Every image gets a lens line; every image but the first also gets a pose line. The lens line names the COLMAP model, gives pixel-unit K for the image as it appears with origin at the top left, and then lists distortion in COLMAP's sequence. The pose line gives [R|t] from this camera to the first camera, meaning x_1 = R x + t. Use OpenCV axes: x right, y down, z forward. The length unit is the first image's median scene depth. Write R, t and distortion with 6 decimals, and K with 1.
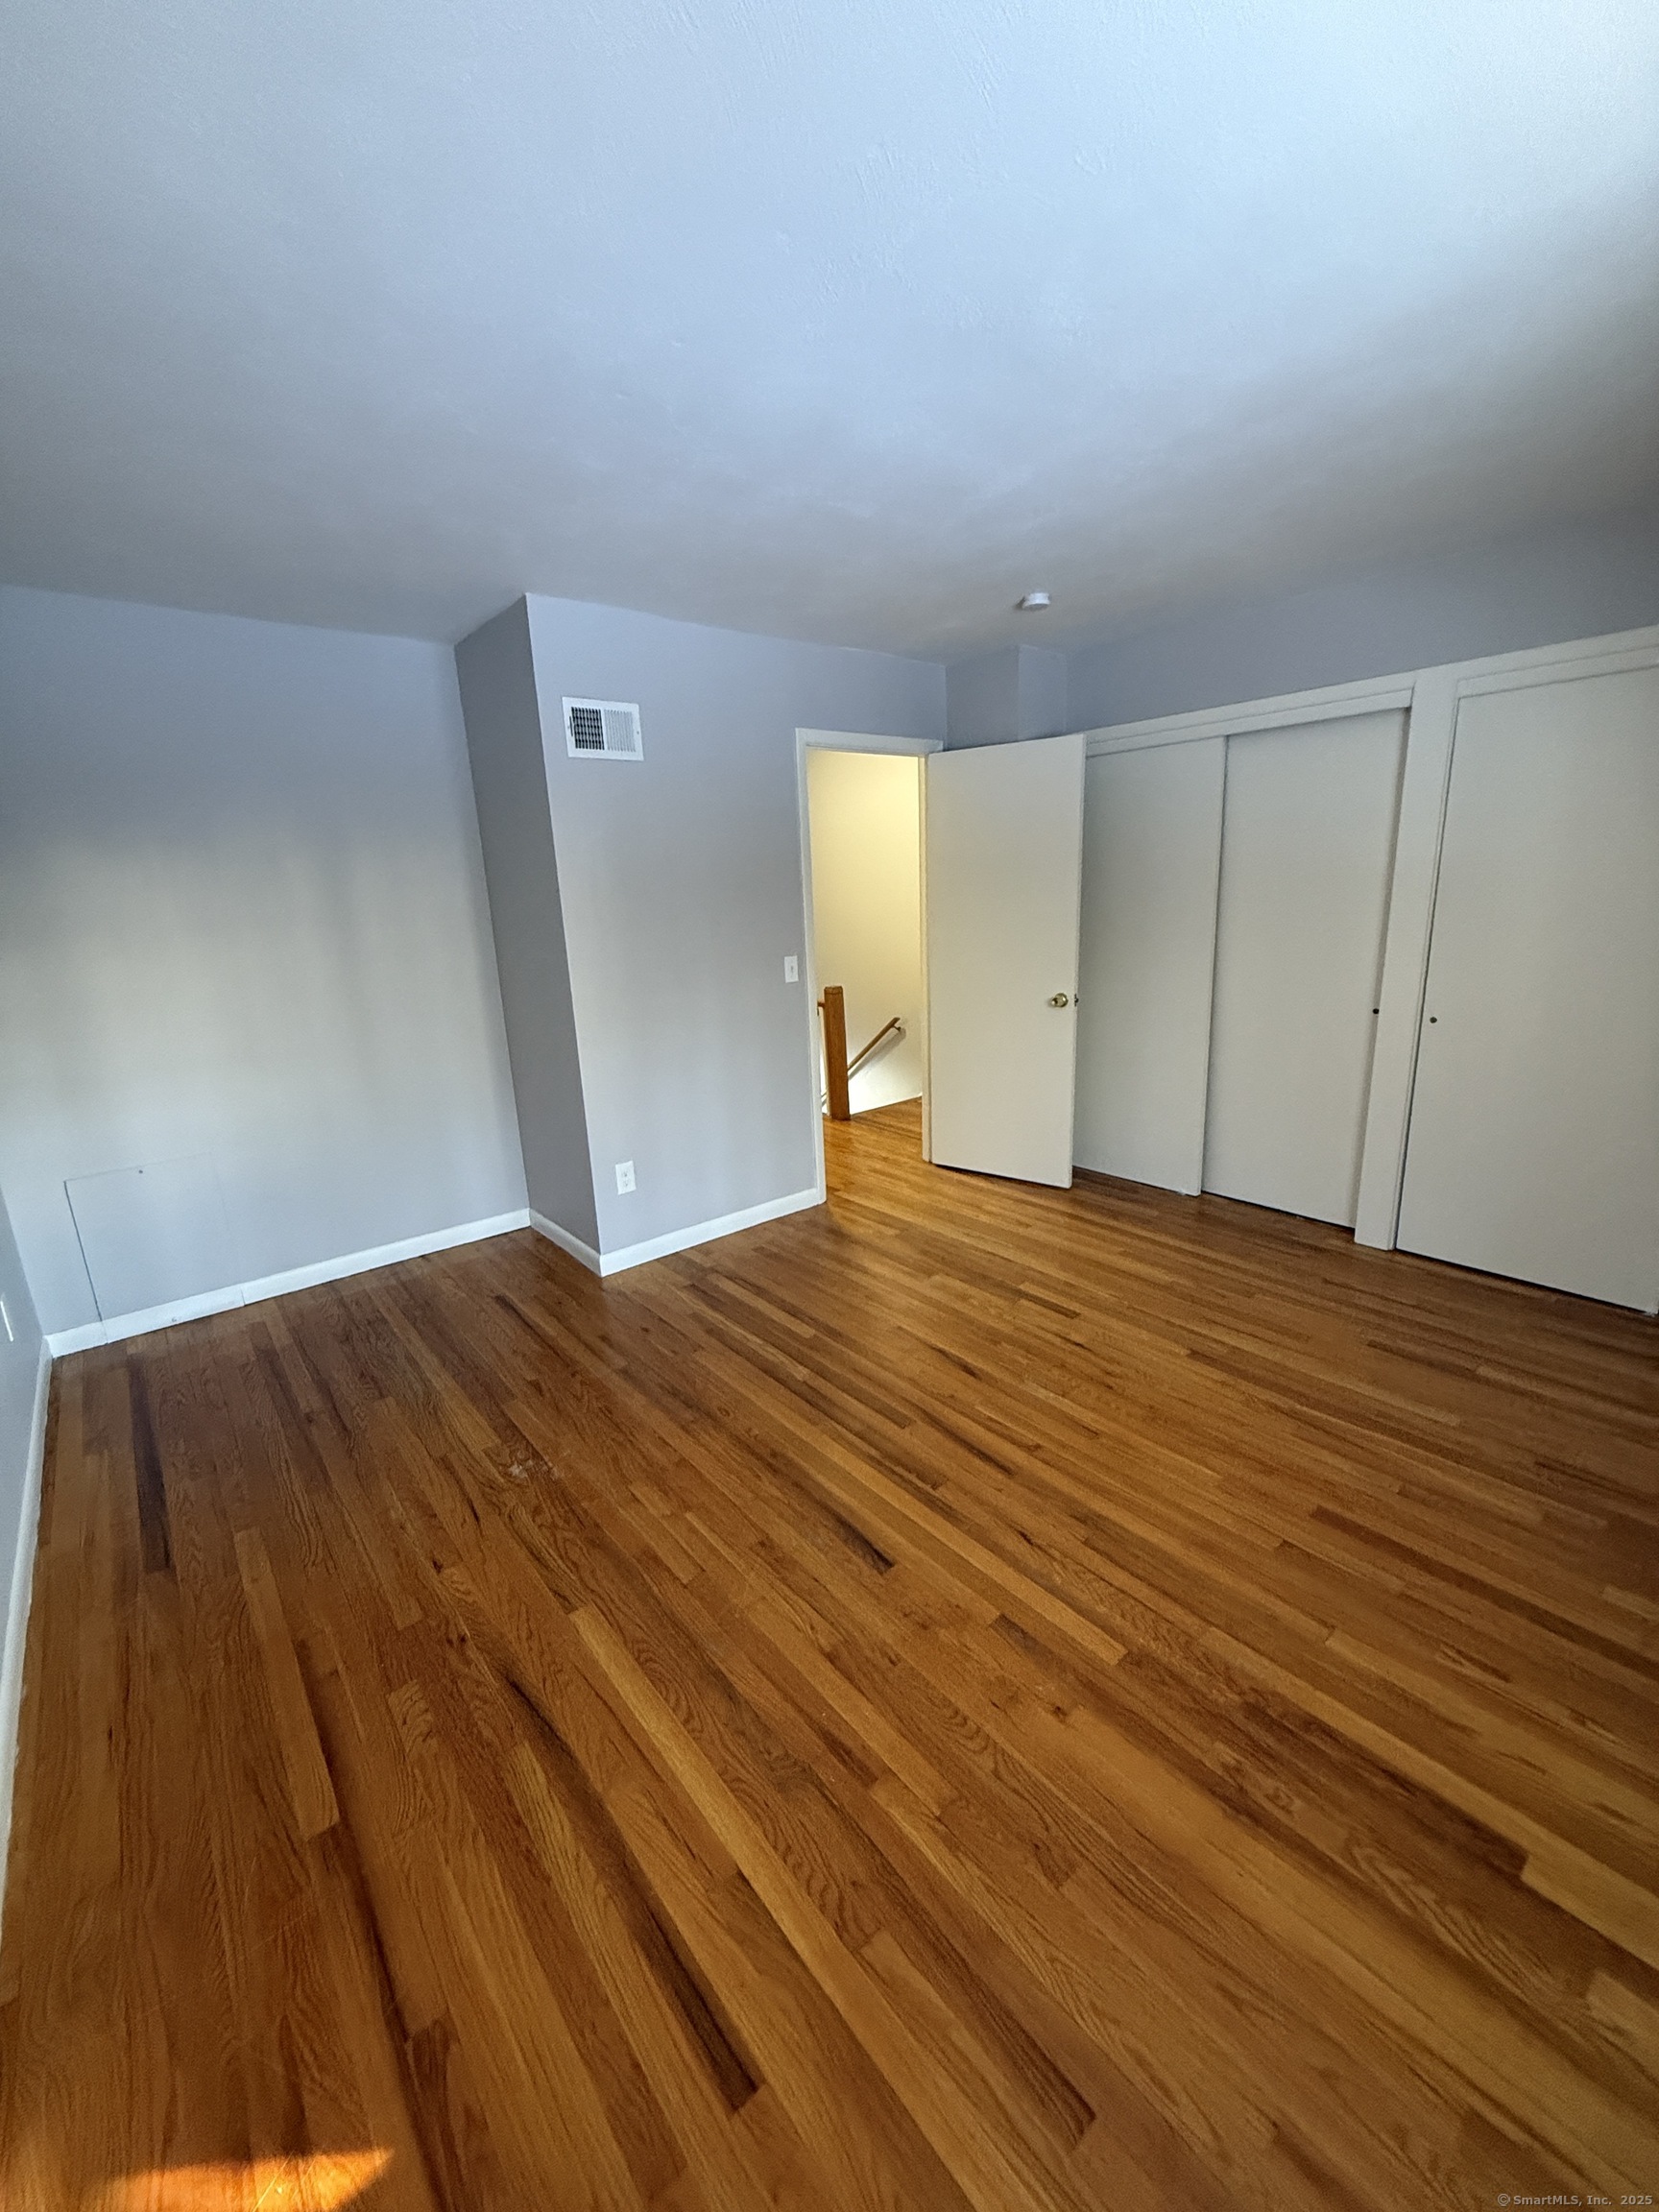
lens RADIAL K [[877.8, 0, 817.1], [0, 877.8, 1087.7], [0, 0, 1]] dist [-0.000997, 0.000275]
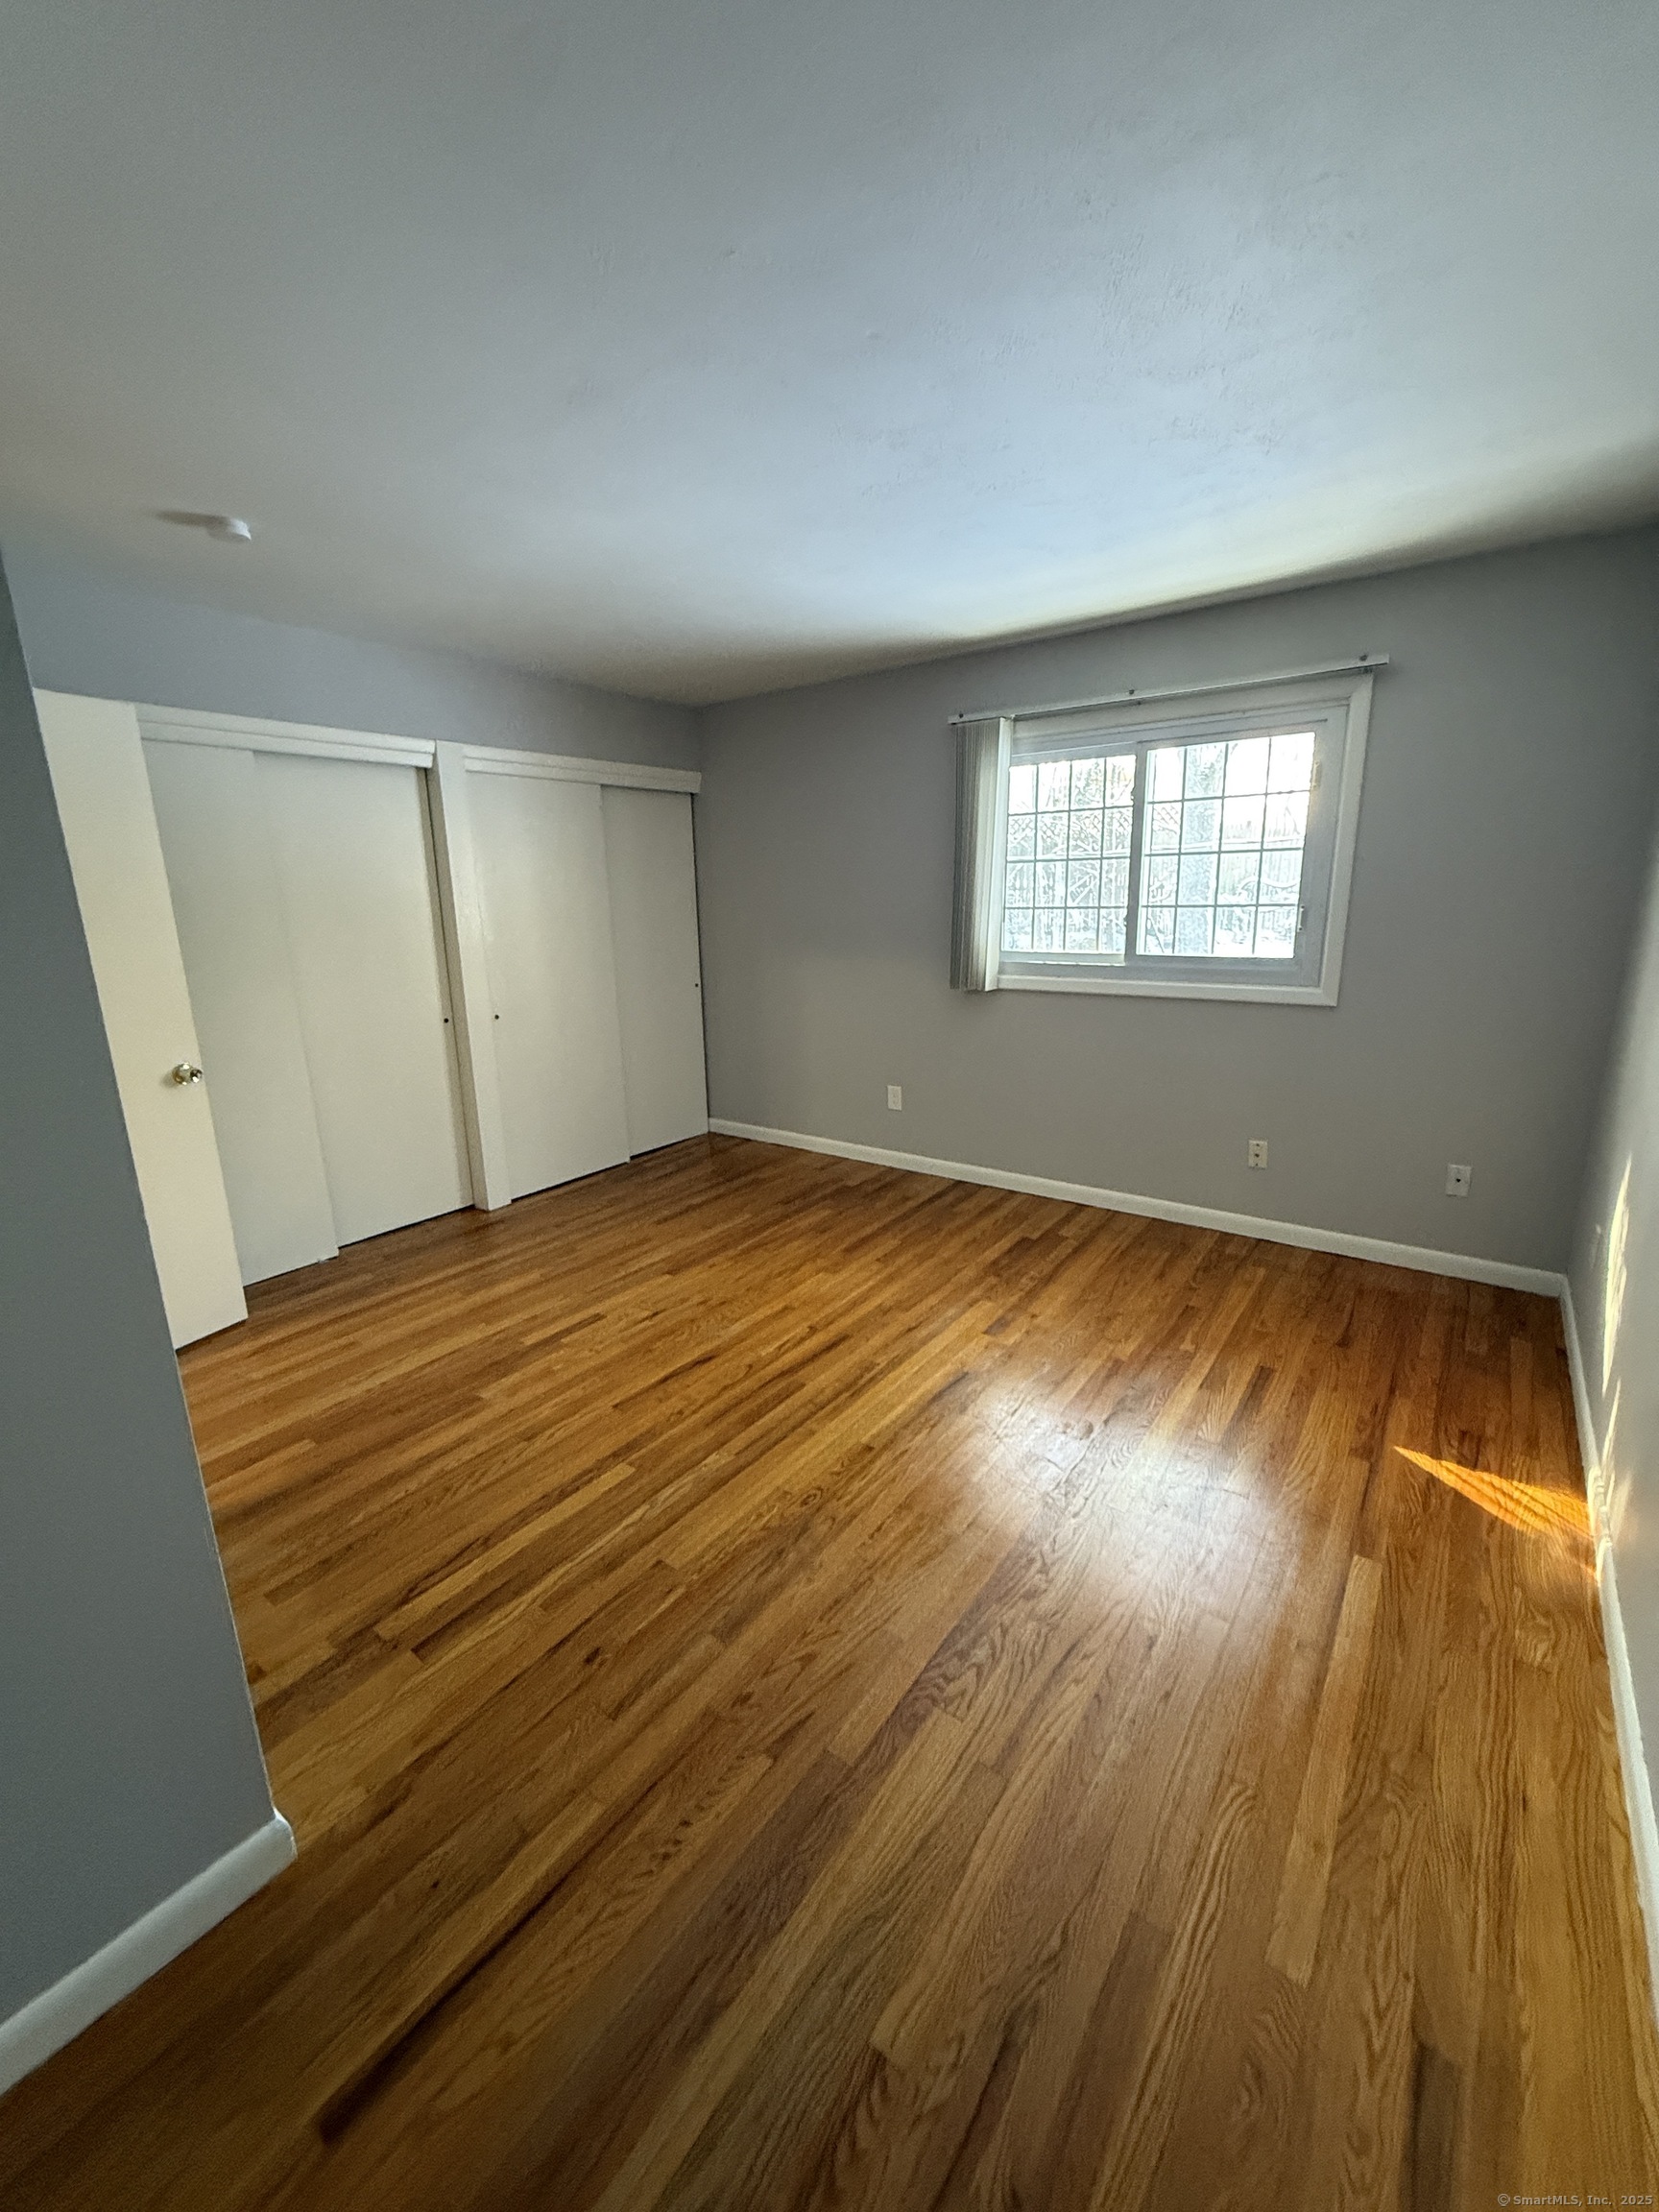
lens RADIAL K [[877.8, 0, 842.1], [0, 877.8, 1090.2], [0, 0, 1]] dist [-0.000997, 0.000275]
pose [[-0.252482, -0.173035, 0.952004, -0.790467], [0.246020, 0.940067, 0.236112, -0.181497], [-0.935803, 0.293826, -0.194780, 0.940054]]
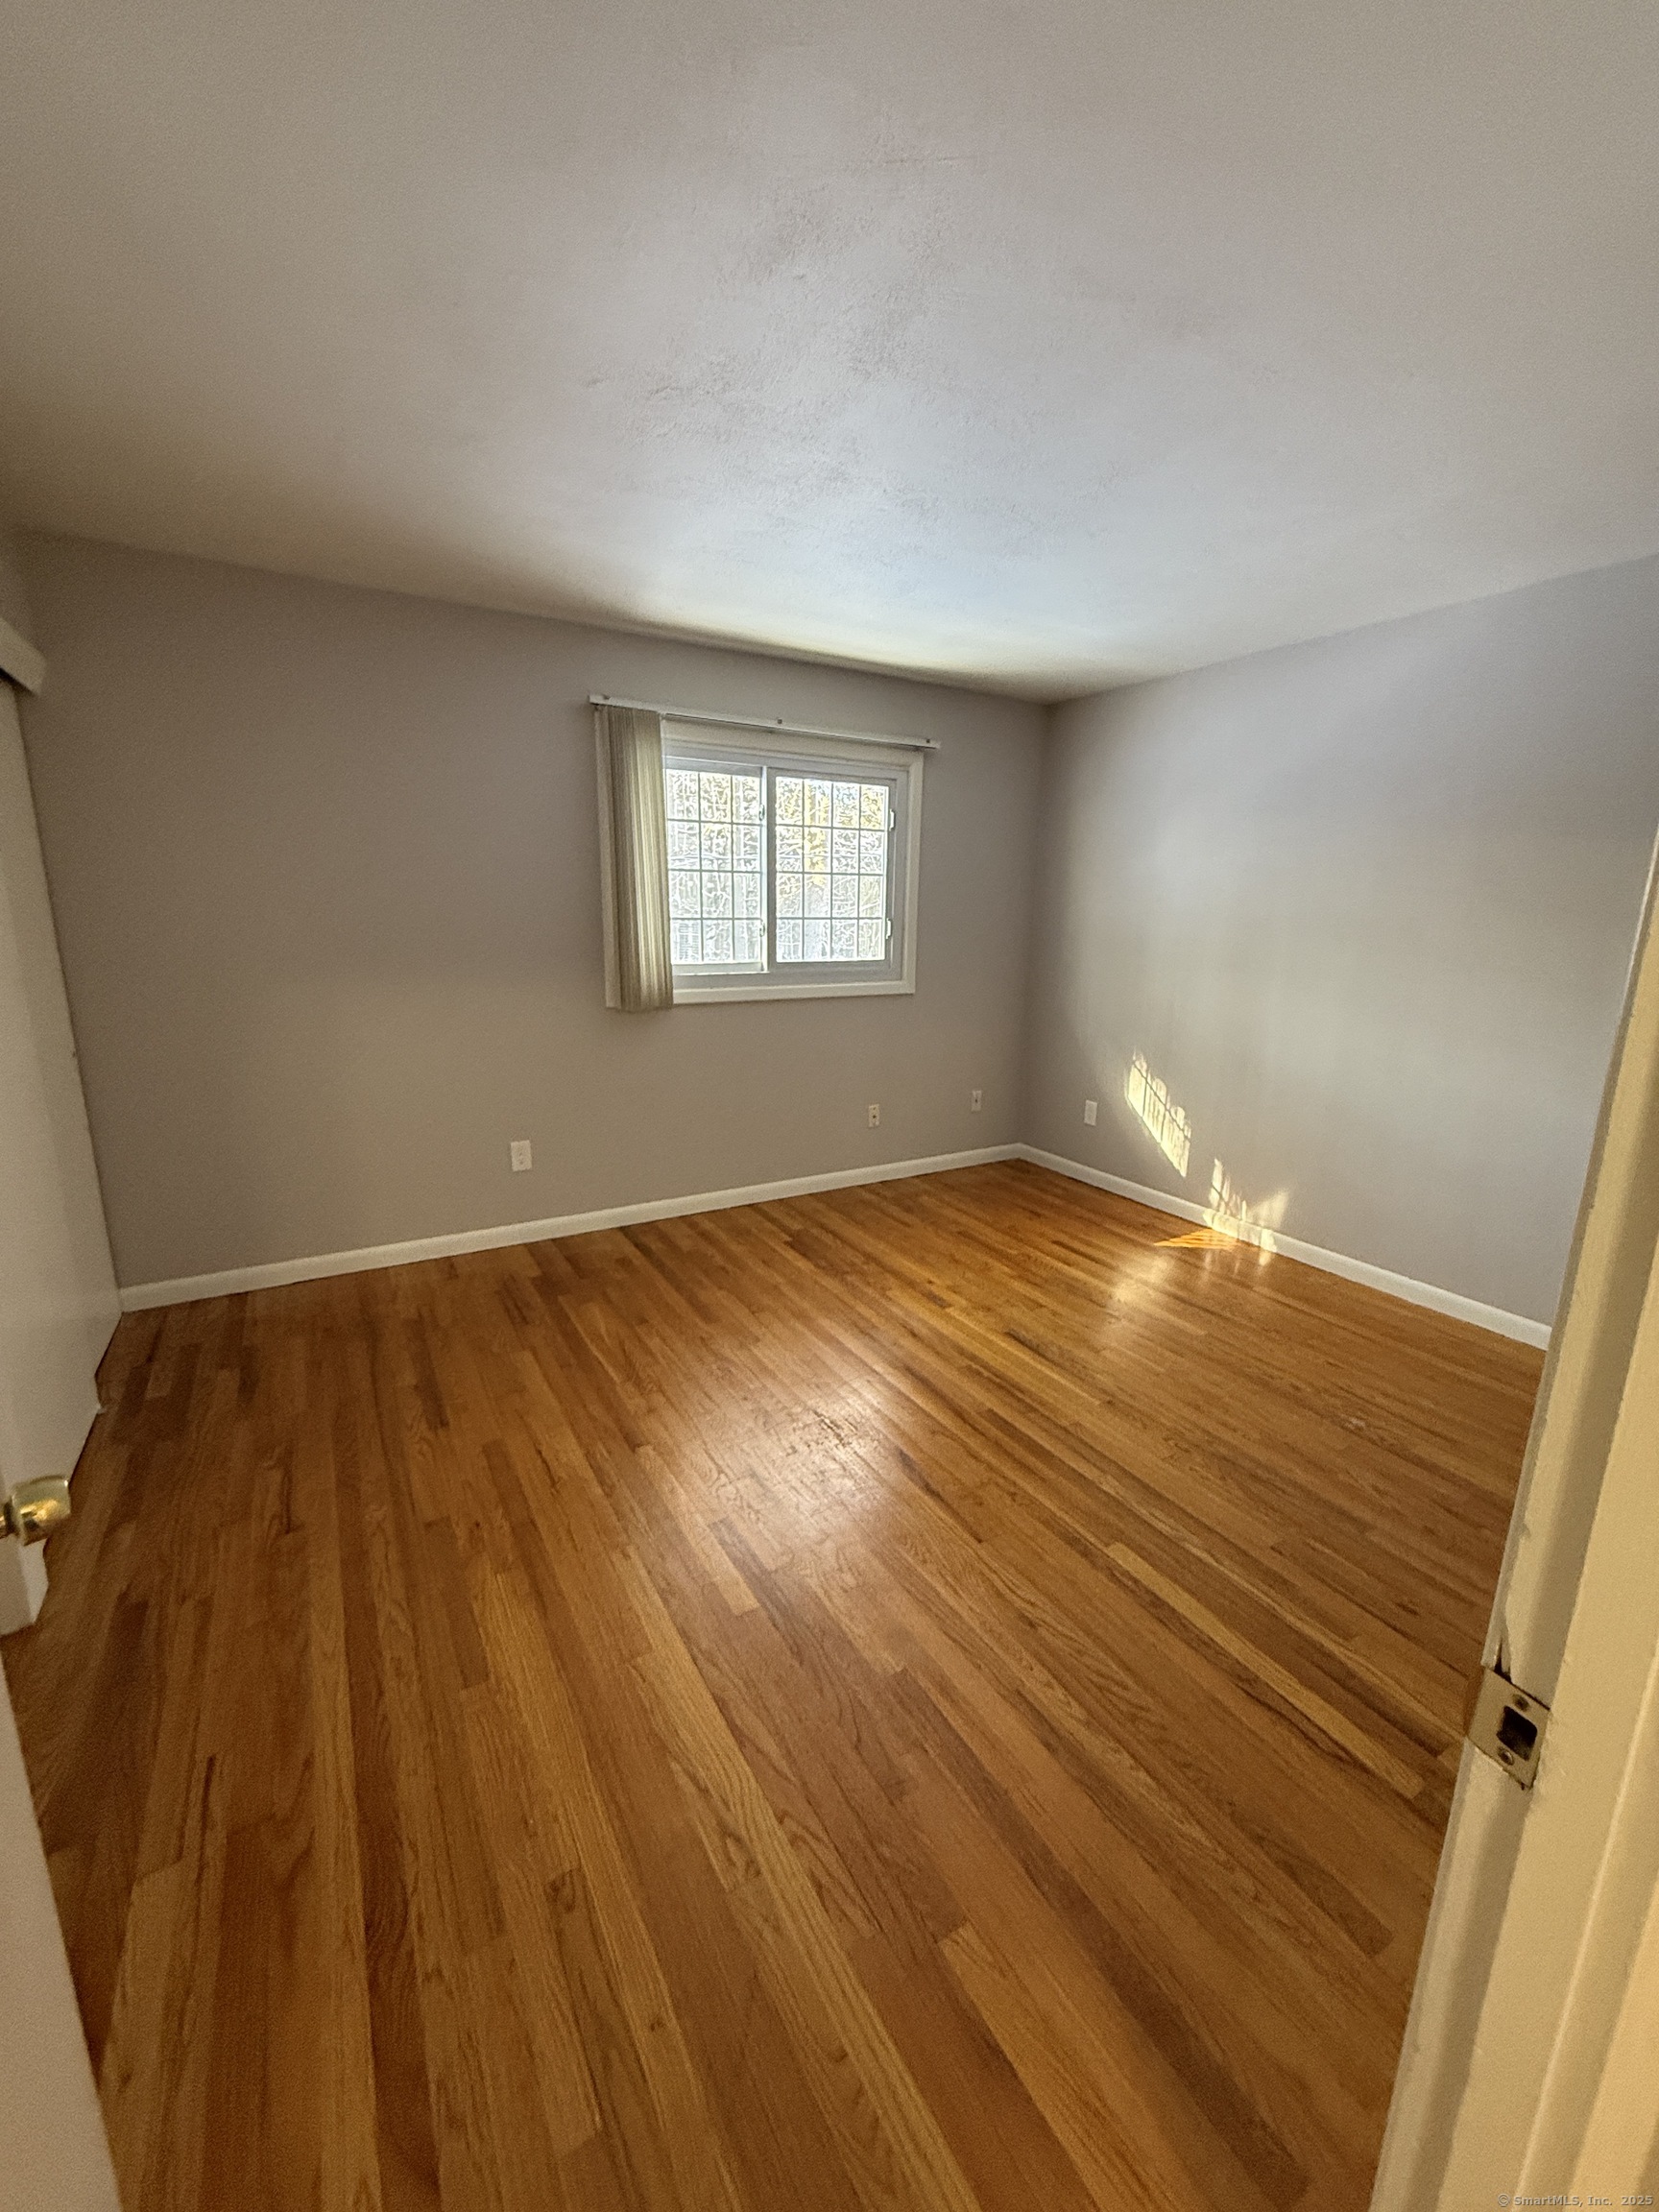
lens RADIAL K [[877.8, 0, 813.8], [0, 877.8, 1094.4], [0, 0, 1]] dist [-0.000997, 0.000275]
pose [[-0.987102, -0.008240, 0.159878, 0.124766], [0.059387, 0.908570, 0.413490, -0.353686], [-0.148667, 0.417651, -0.896362, 1.605504]]
